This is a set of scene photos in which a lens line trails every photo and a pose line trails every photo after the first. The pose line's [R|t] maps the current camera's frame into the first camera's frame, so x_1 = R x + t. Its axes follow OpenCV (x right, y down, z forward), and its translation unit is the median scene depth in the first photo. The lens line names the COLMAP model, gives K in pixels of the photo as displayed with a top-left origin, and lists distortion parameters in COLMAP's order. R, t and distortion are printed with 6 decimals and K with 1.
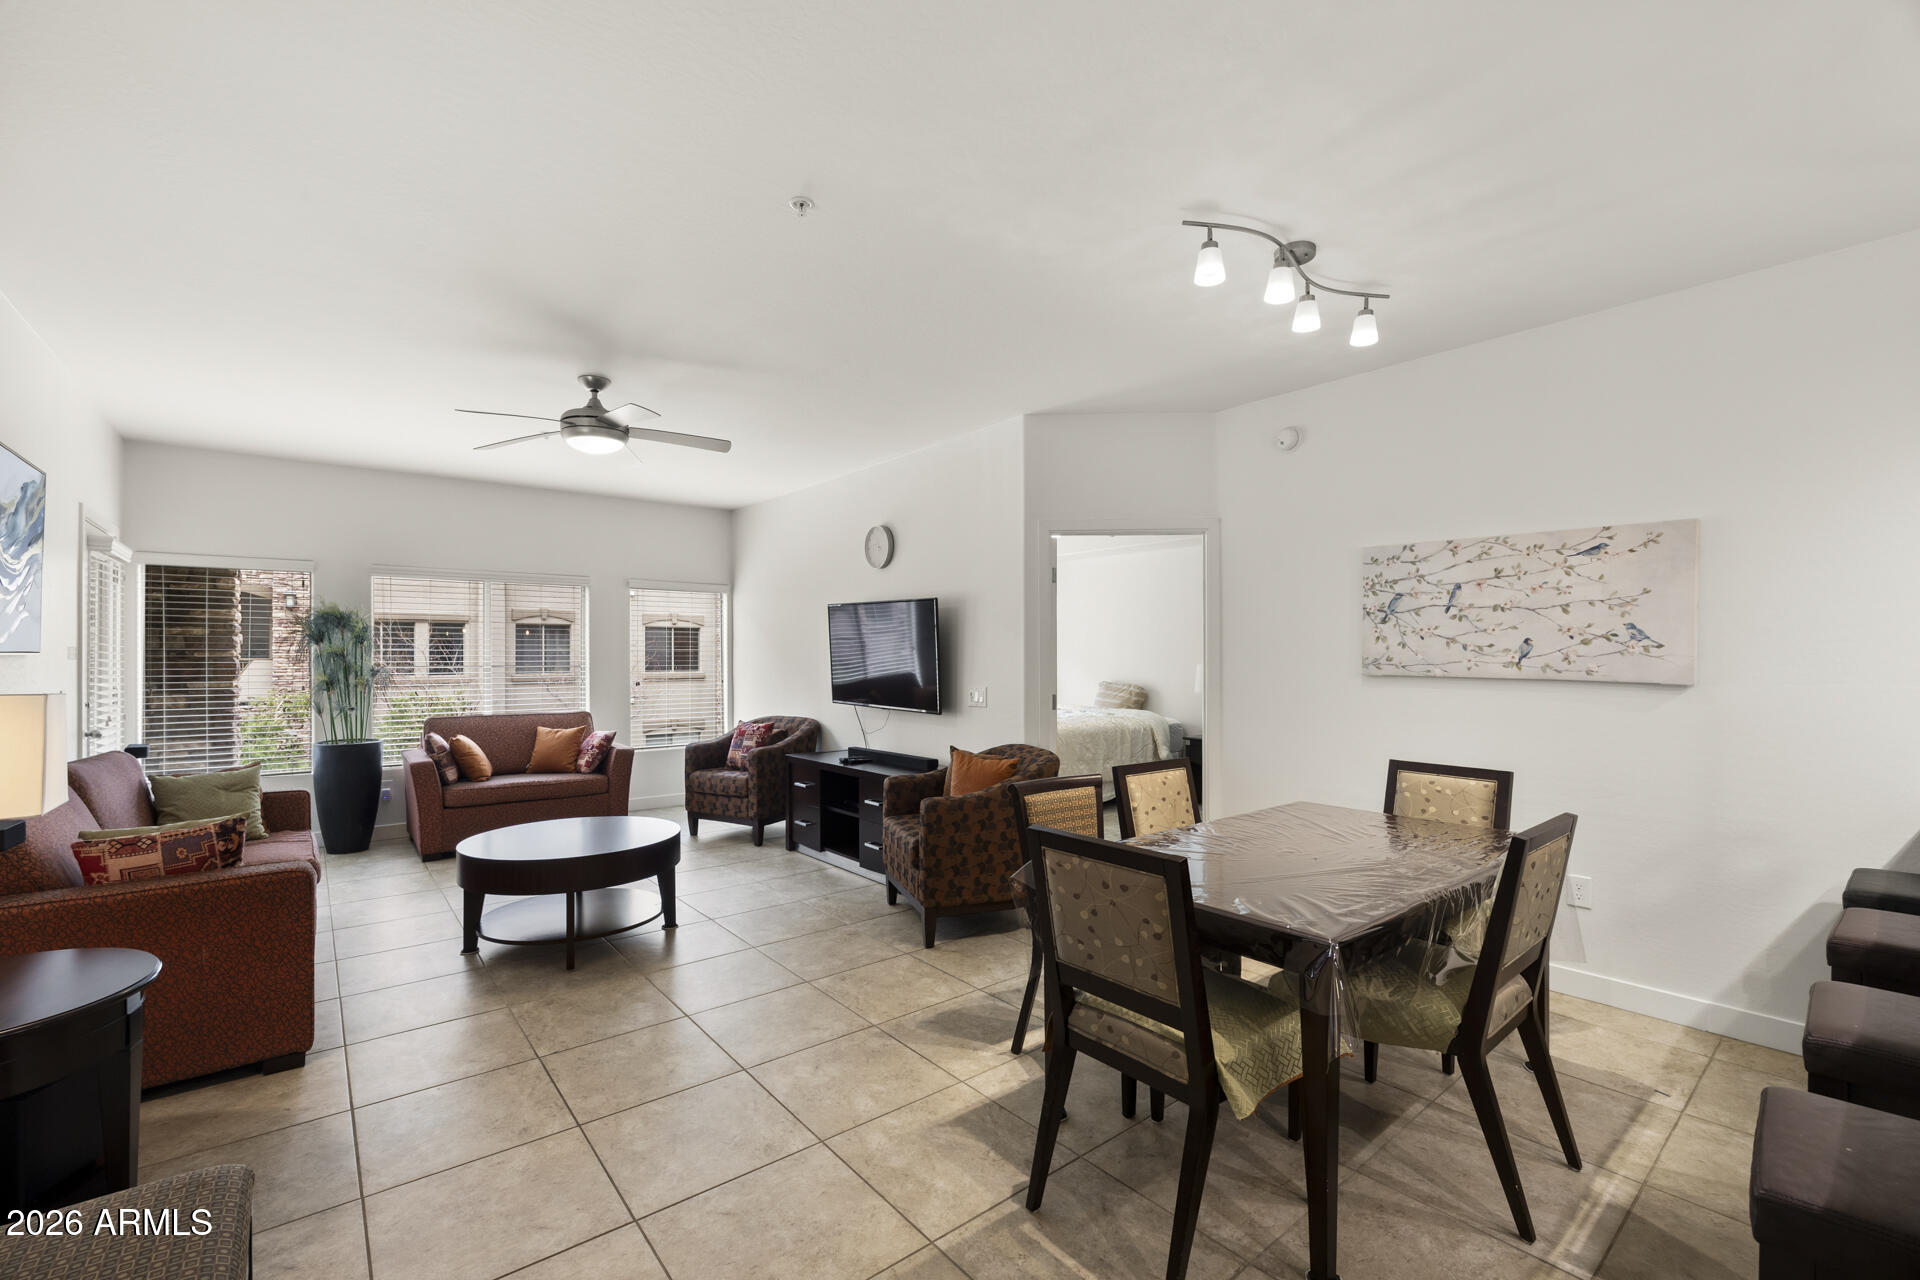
lens RADIAL K [[800.5, 0, 965.5], [0, 800.5, 649.9], [0, 0, 1]] dist [-0.020160, 0.001492]
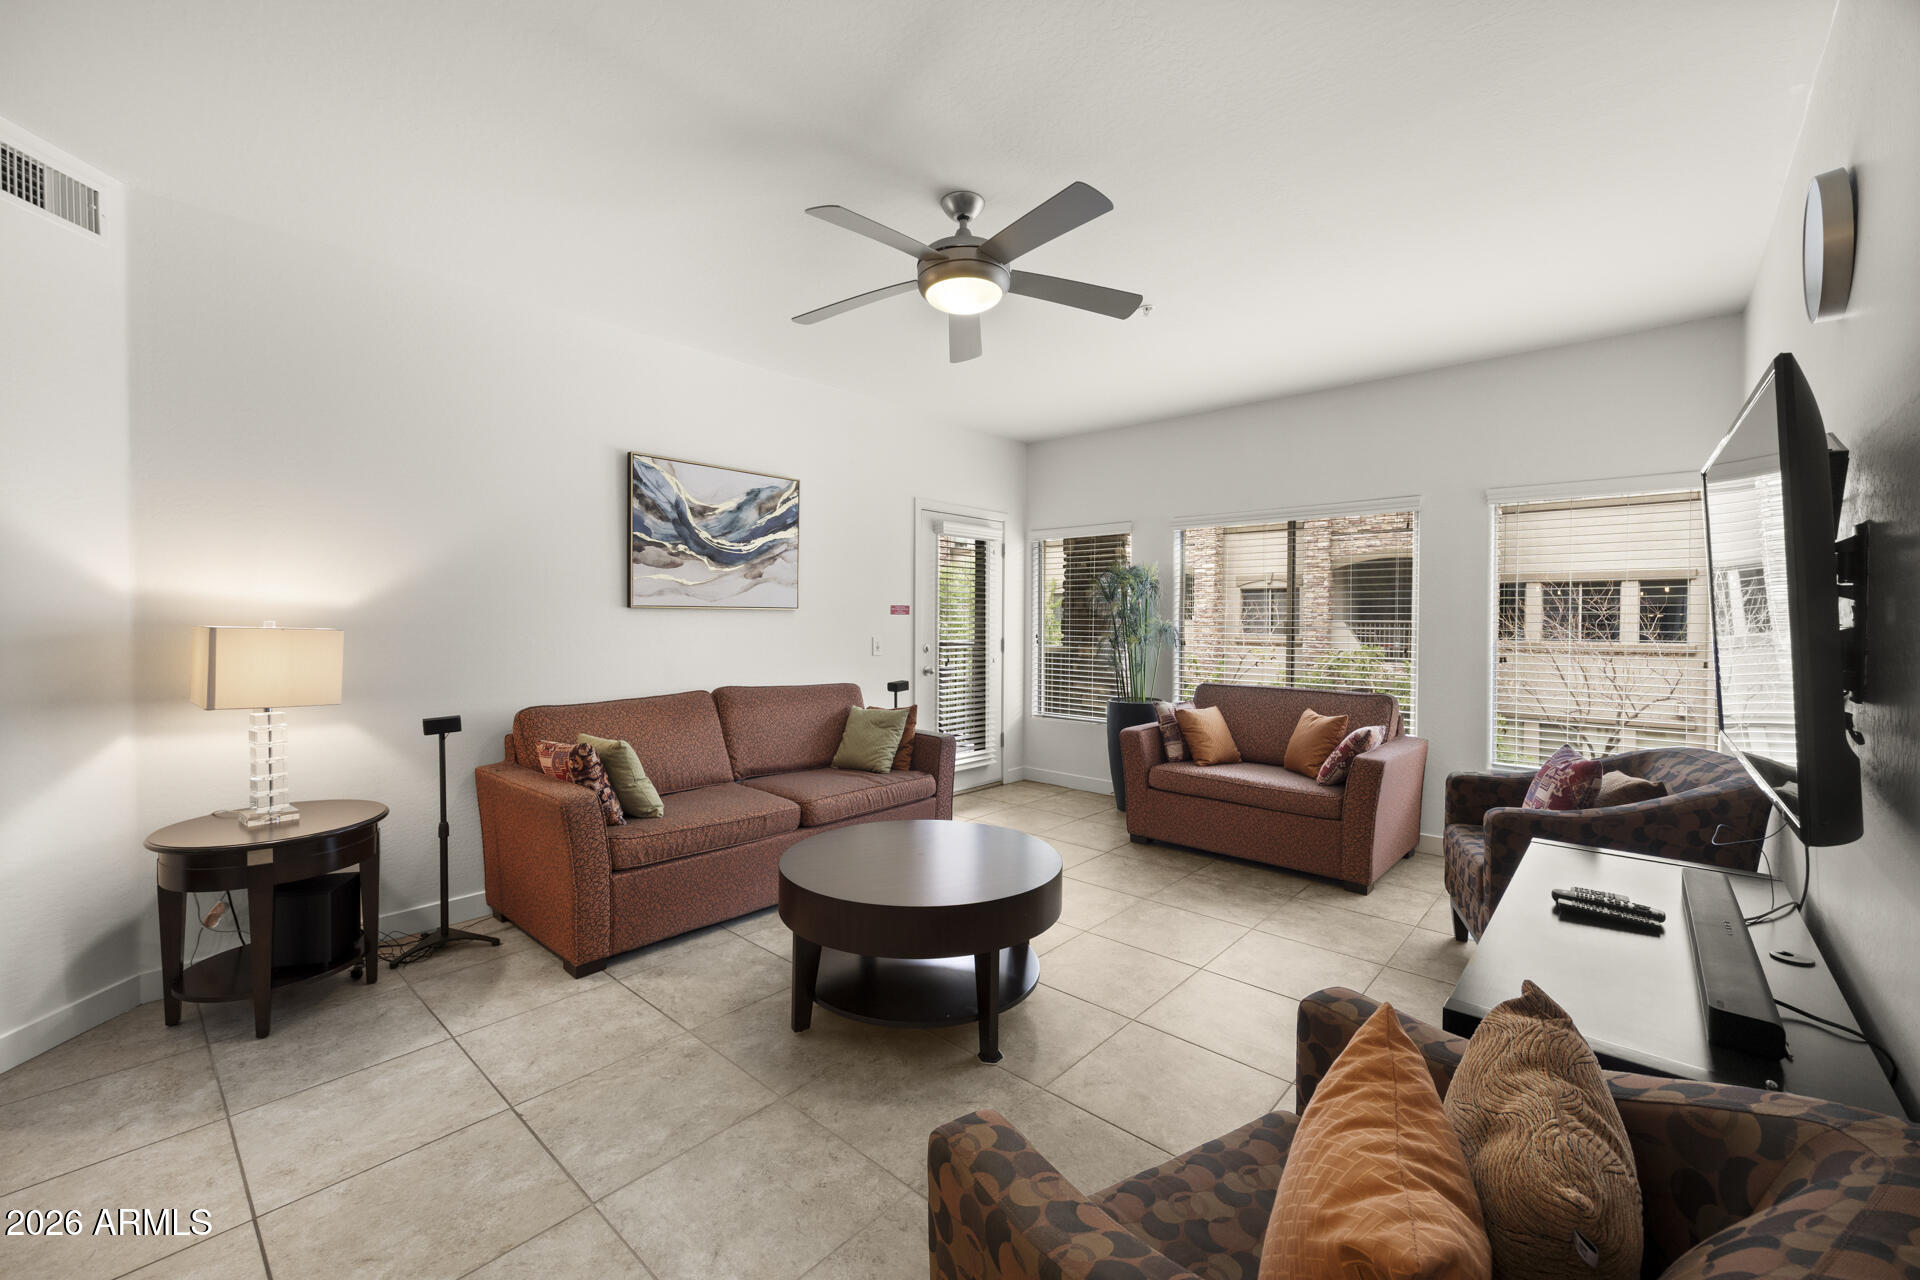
lens RADIAL K [[772.6, 0, 975.1], [0, 772.6, 638.3], [0, 0, 1]] dist [0.001875, 0.000725]
pose [[0.155412, 0.026838, -0.987485, 0.150398], [0.001166, 0.999625, 0.027352, 0.012952], [0.987849, -0.005402, 0.155322, 0.702604]]
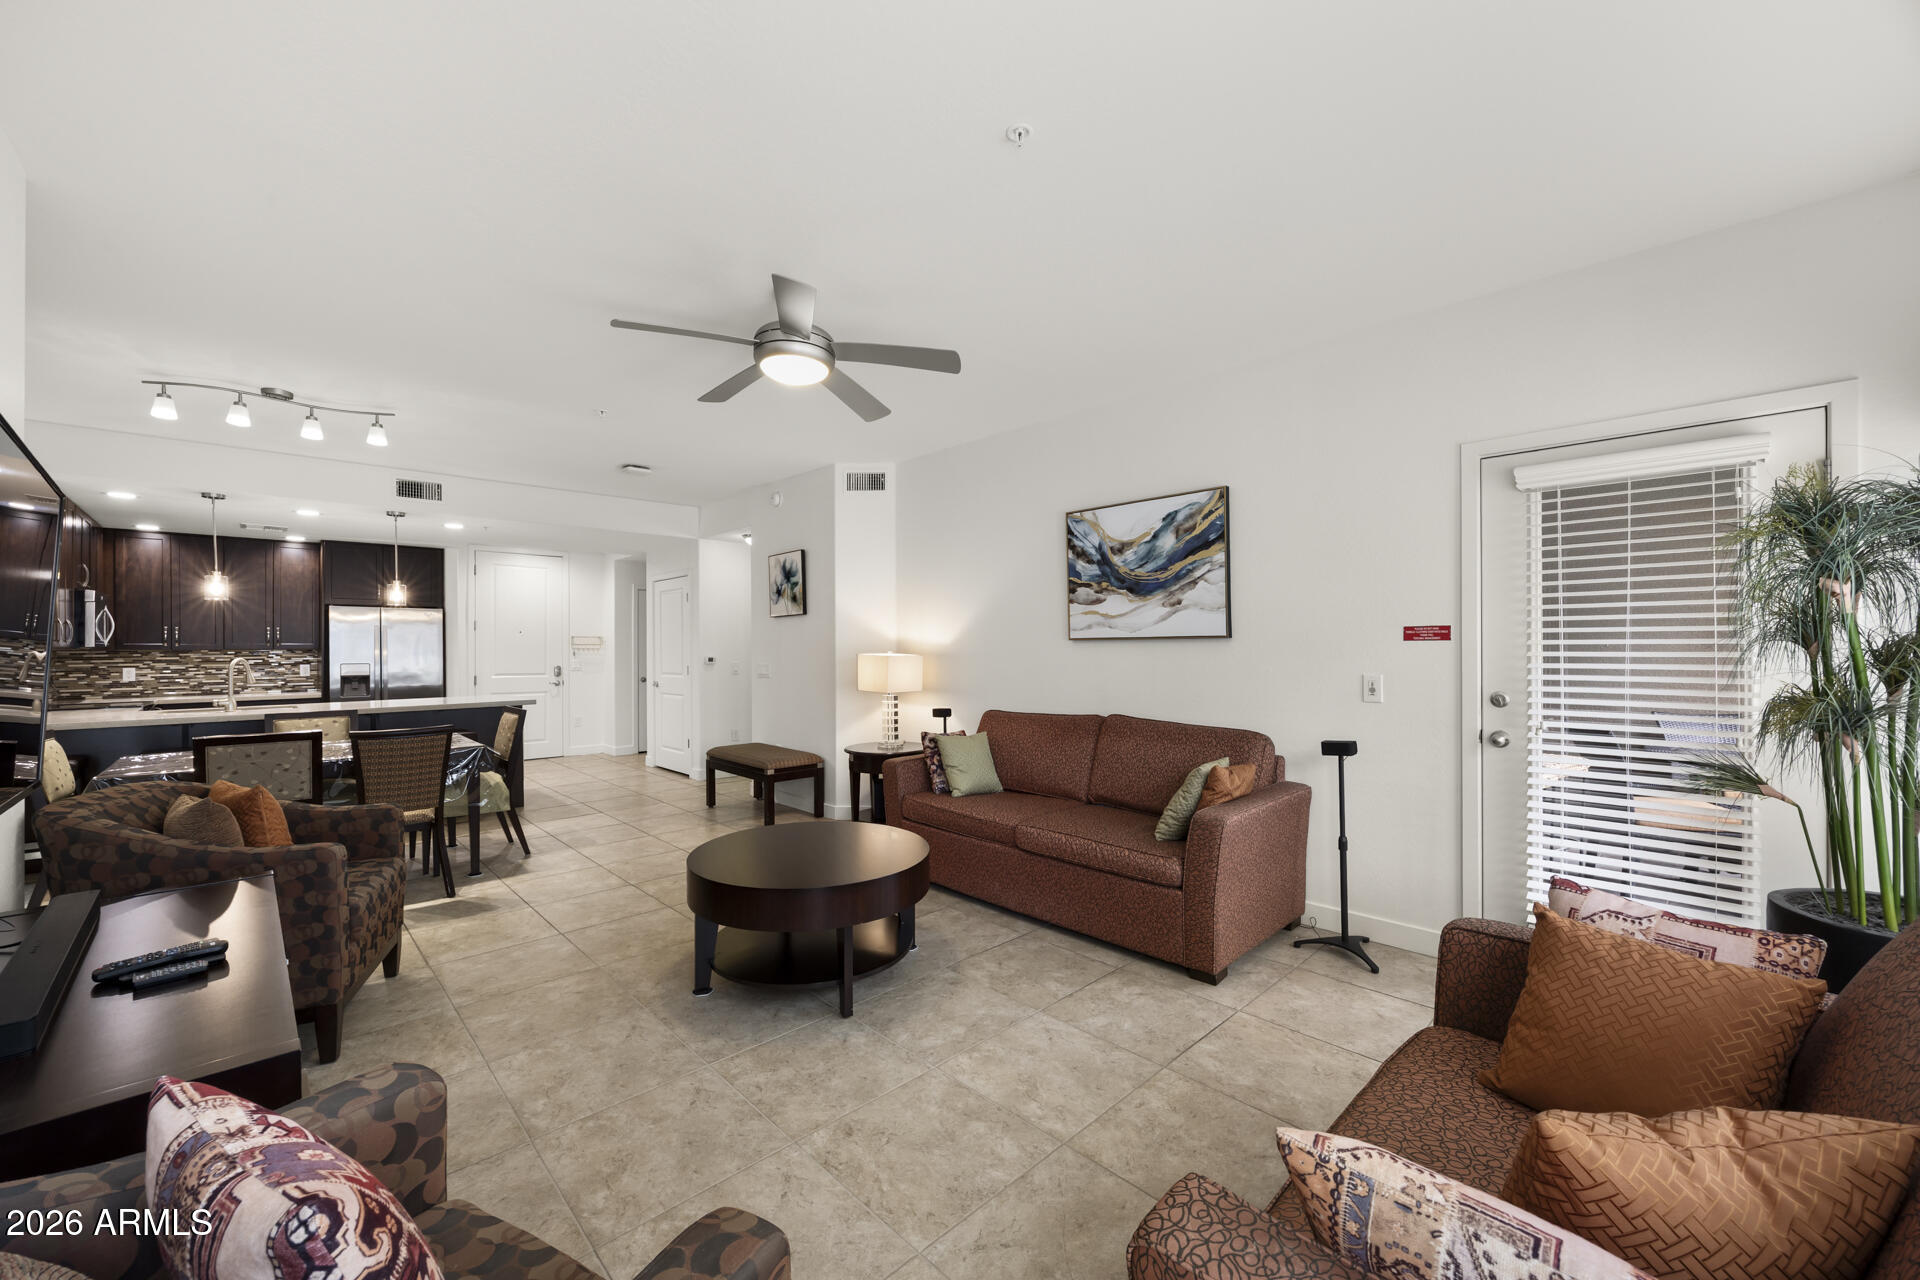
lens RADIAL K [[772.6, 0, 948.8], [0, 772.6, 639.5], [0, 0, 1]] dist [0.001875, 0.000725]
pose [[-0.999008, 0.004083, -0.044354, -0.457716], [0.004866, 0.999834, -0.017572, 0.017488], [0.044275, -0.017770, -0.998861, 1.383814]]
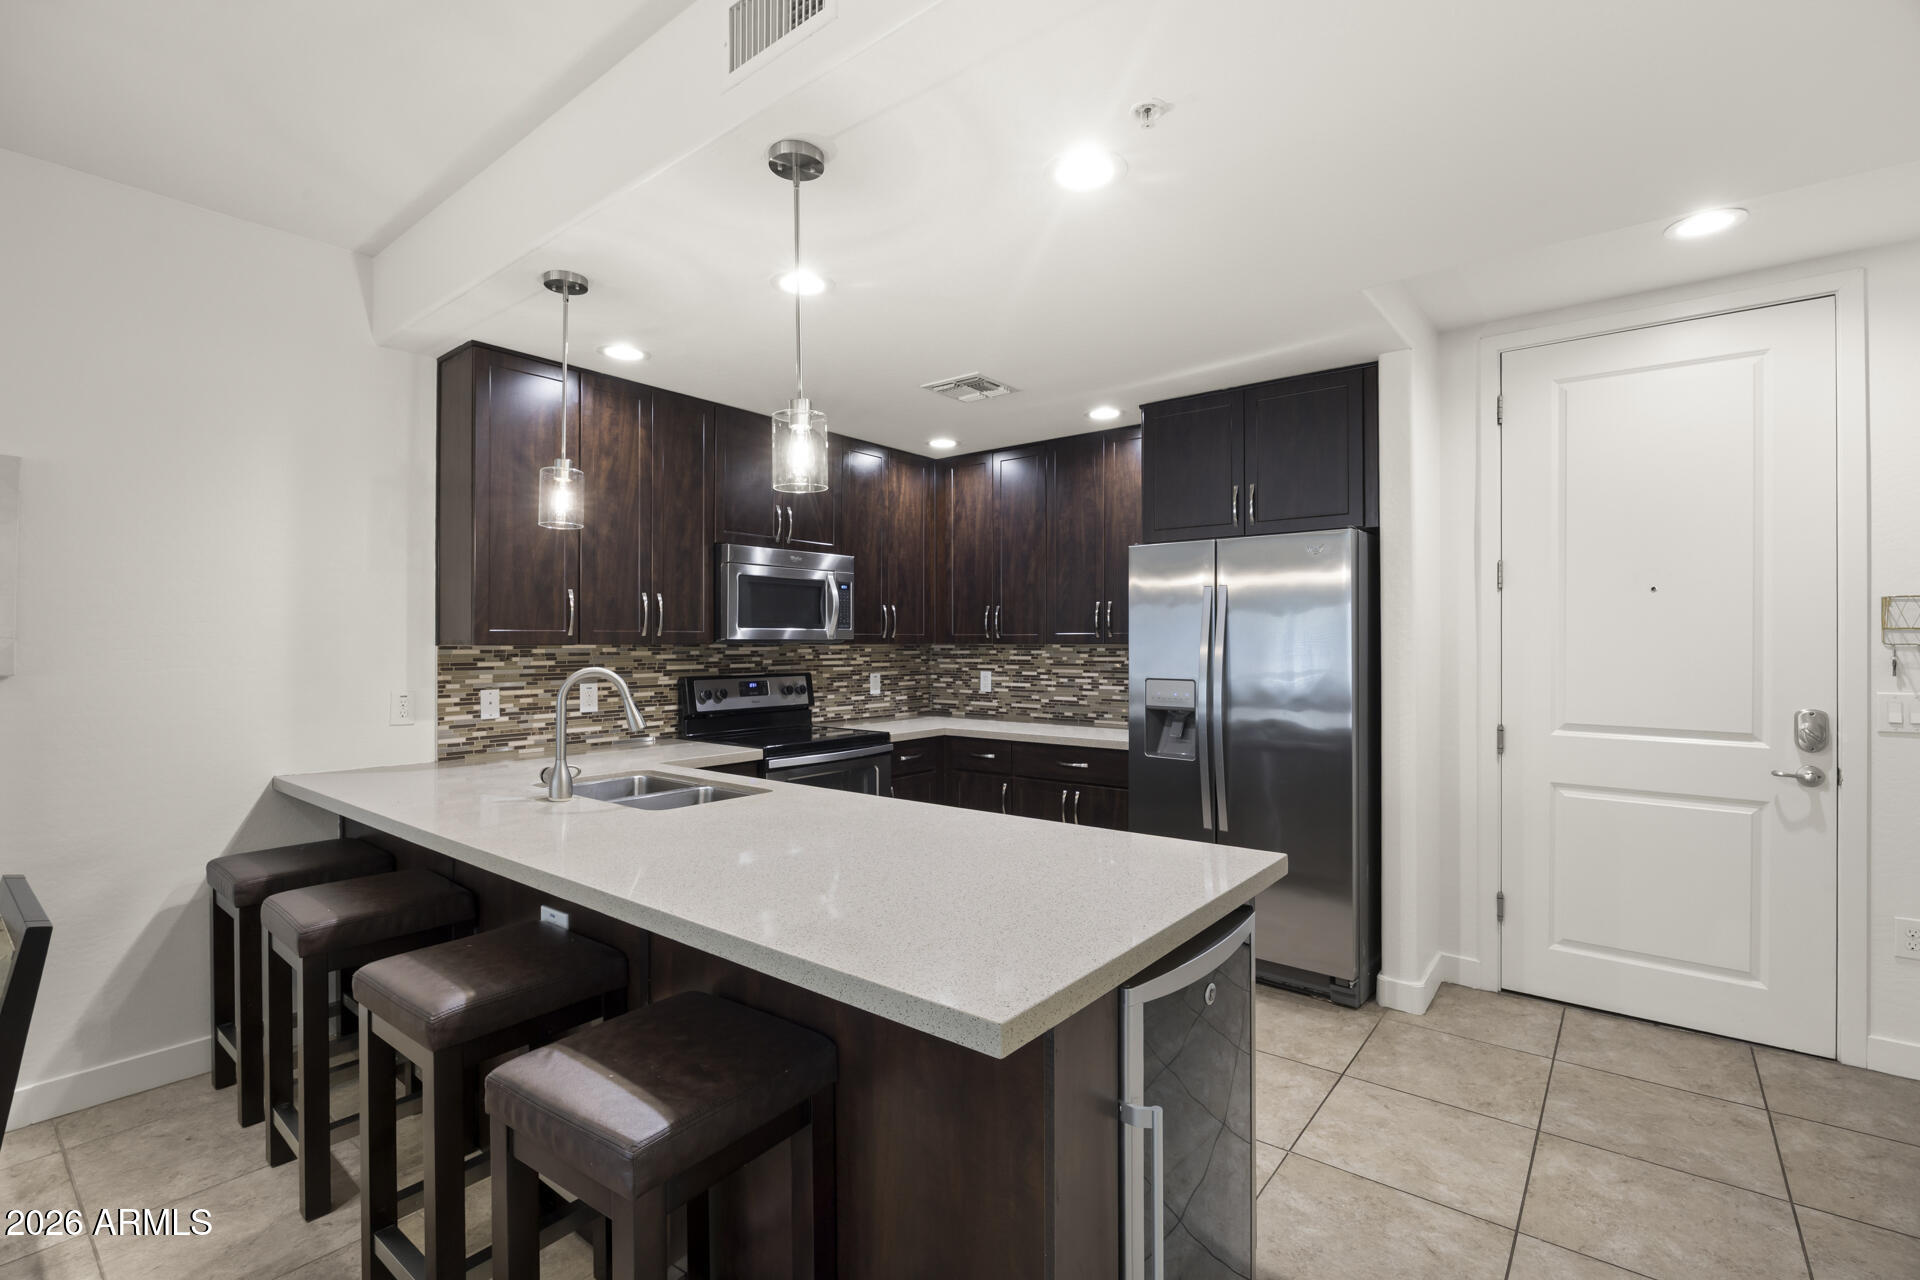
lens RADIAL K [[868.1, 0, 962.3], [0, 868.1, 645.2], [0, 0, 1]] dist [-0.005467, 0.000119]
pose [[-0.203173, -0.003921, 0.979135, -0.032365], [-0.007467, 0.999969, 0.002455, 0.003426], [-0.979114, -0.006812, -0.203196, 0.137833]]
